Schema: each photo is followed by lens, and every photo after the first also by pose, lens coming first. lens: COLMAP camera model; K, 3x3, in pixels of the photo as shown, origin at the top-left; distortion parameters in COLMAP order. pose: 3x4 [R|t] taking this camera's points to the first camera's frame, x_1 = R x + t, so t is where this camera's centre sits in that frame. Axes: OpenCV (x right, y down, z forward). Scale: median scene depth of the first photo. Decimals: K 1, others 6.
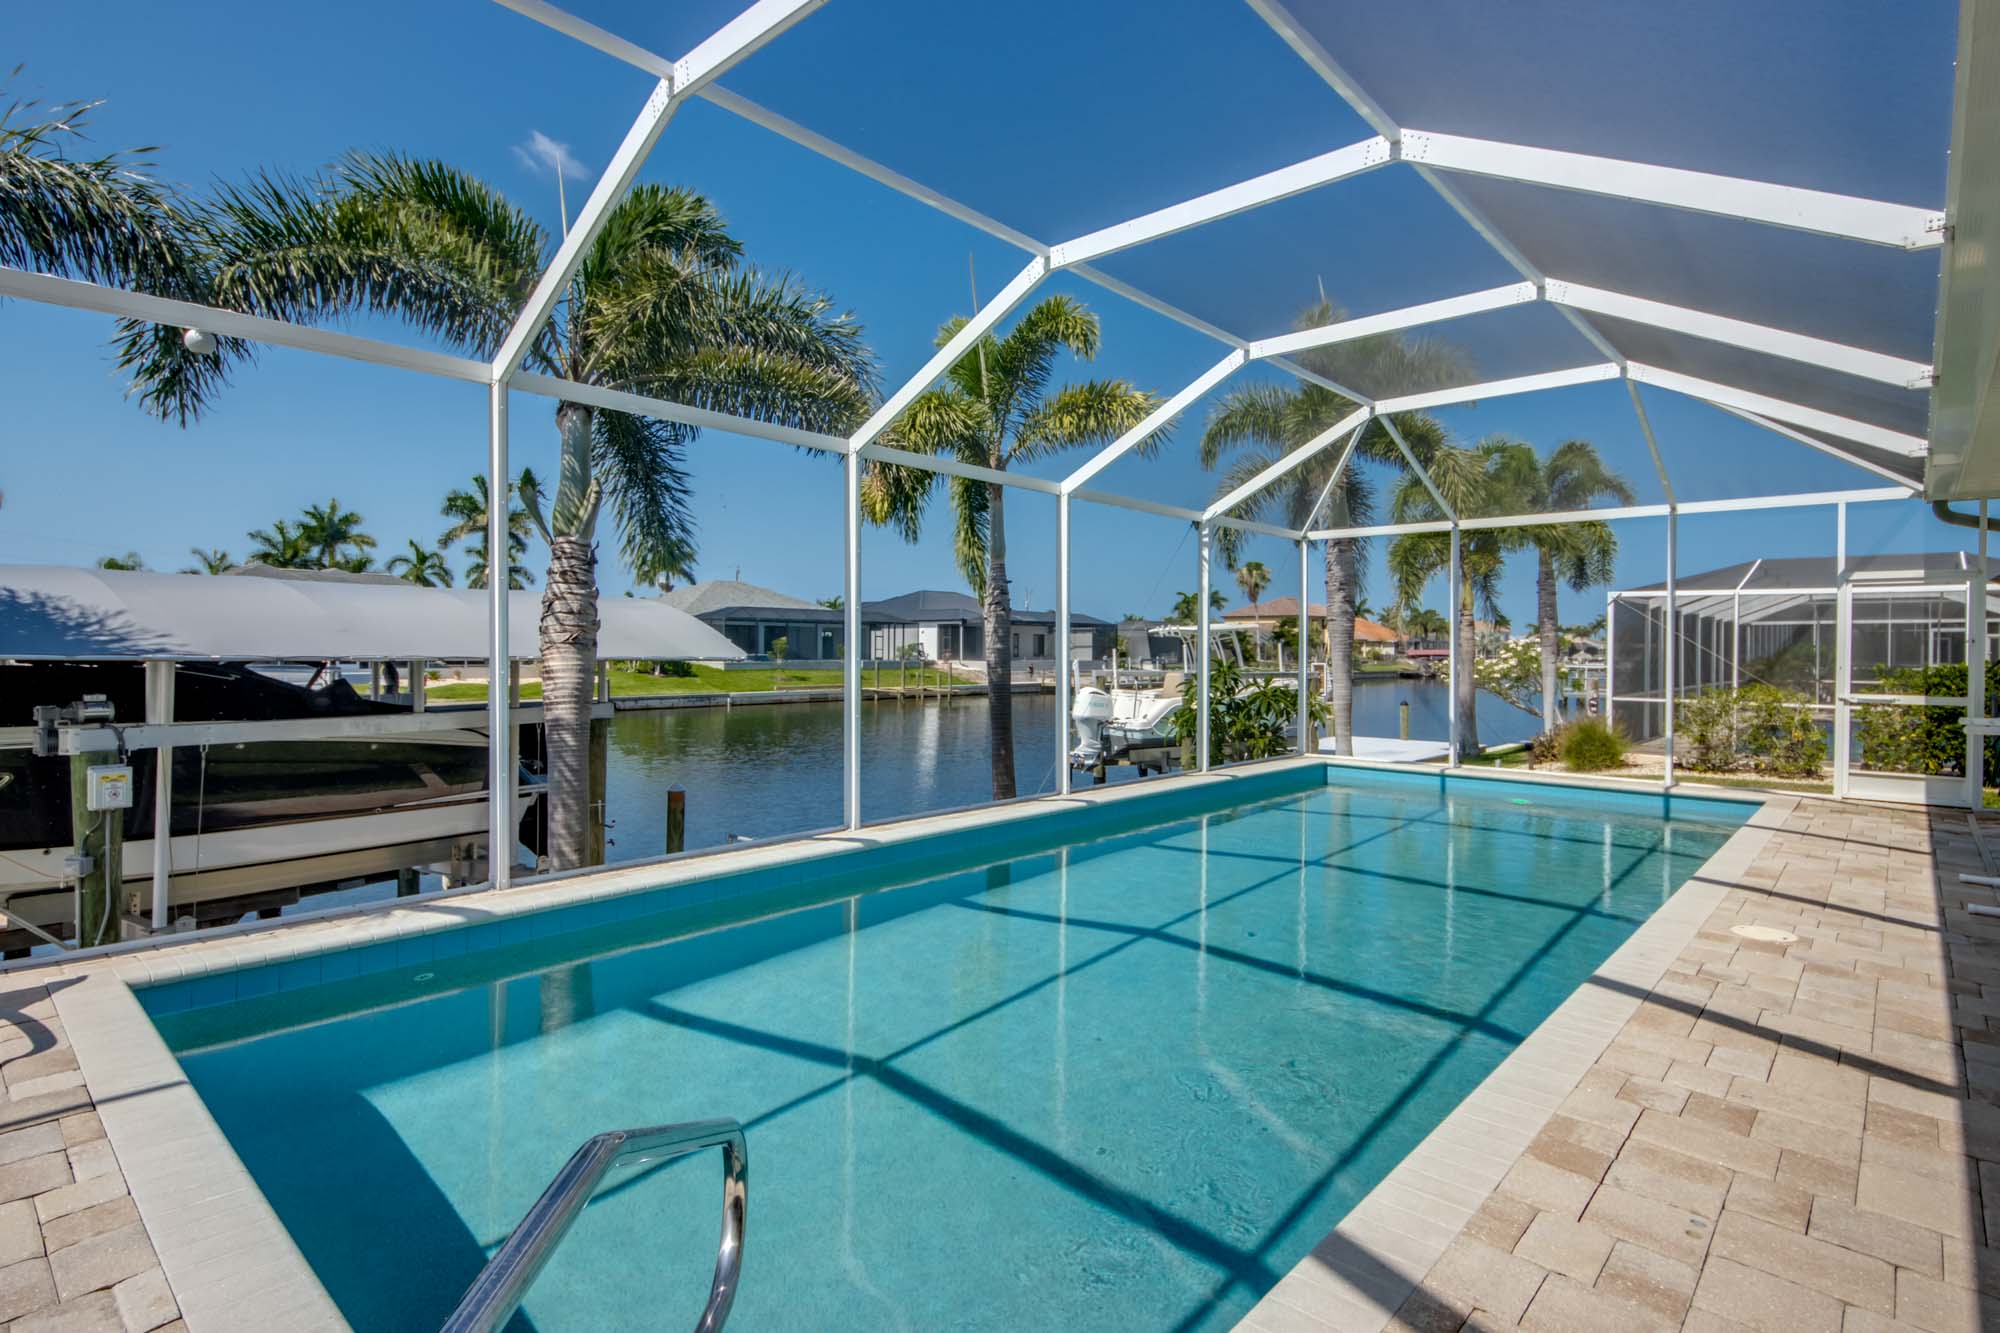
lens RADIAL K [[994.2, 0, 976.1], [0, 994.2, 666.7], [0, 0, 1]] dist [0.016466, -0.000274]
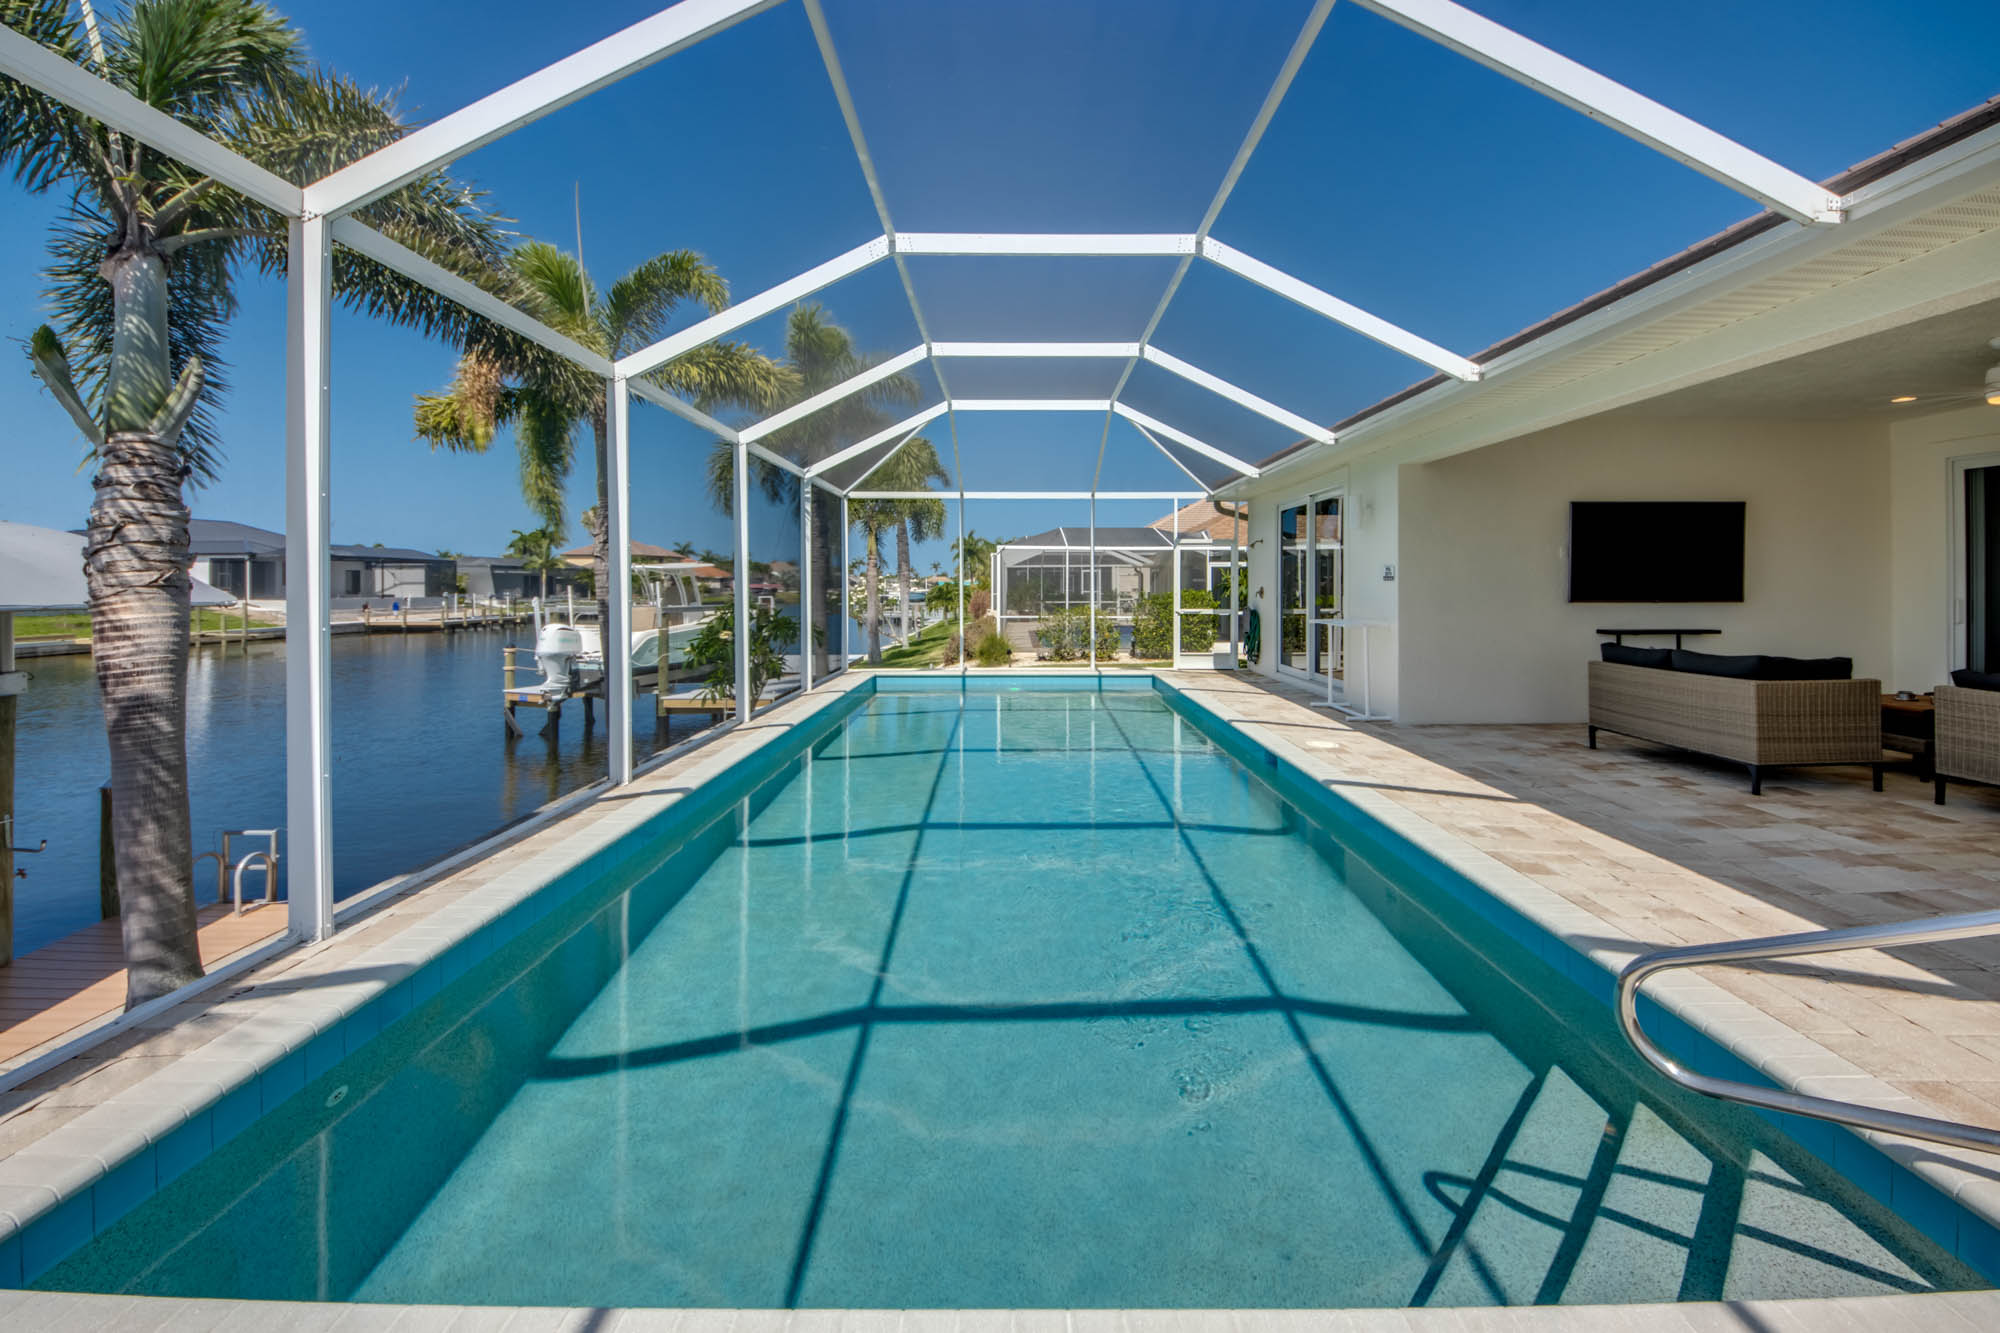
lens RADIAL K [[833.6, 0, 1000.4], [0, 833.6, 584.7], [0, 0, 1]] dist [-0.017760, -0.000047]
pose [[0.730390, -0.005827, 0.683006, -0.123232], [0.017168, 0.999804, -0.009830, -0.003072], [-0.682815, 0.018905, 0.730347, 0.061288]]
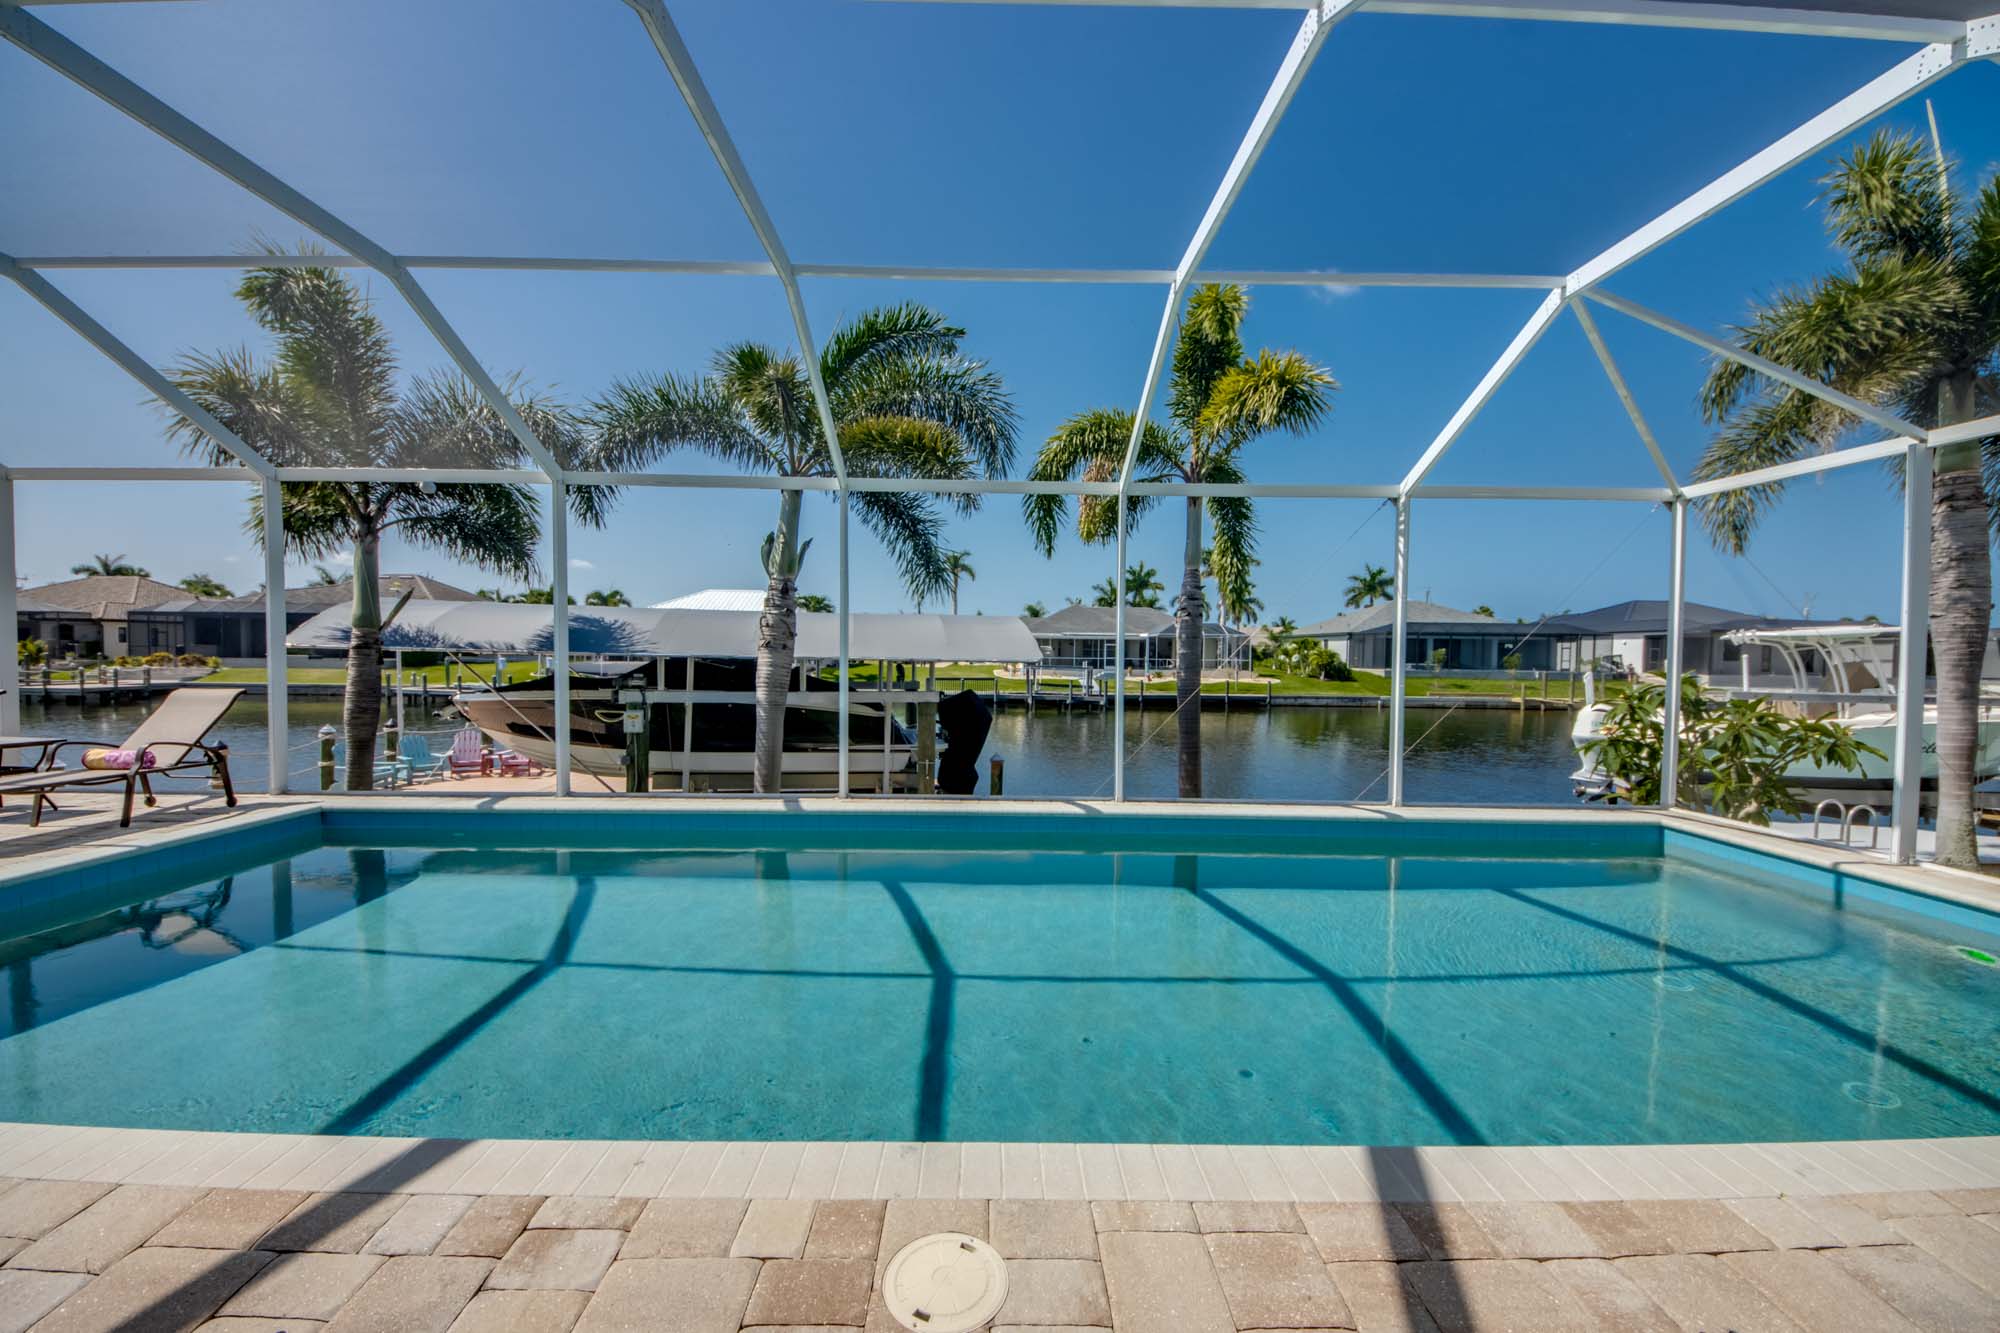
lens RADIAL K [[749.1, 0, 987.8], [0, 749.1, 669.7], [0, 0, 1]] dist [0.000735, -0.000144]
pose [[0.692401, 0.018243, -0.721282, 0.208314], [-0.020681, 0.999771, 0.005434, -0.000920], [0.721216, 0.011154, 0.692620, 0.158090]]
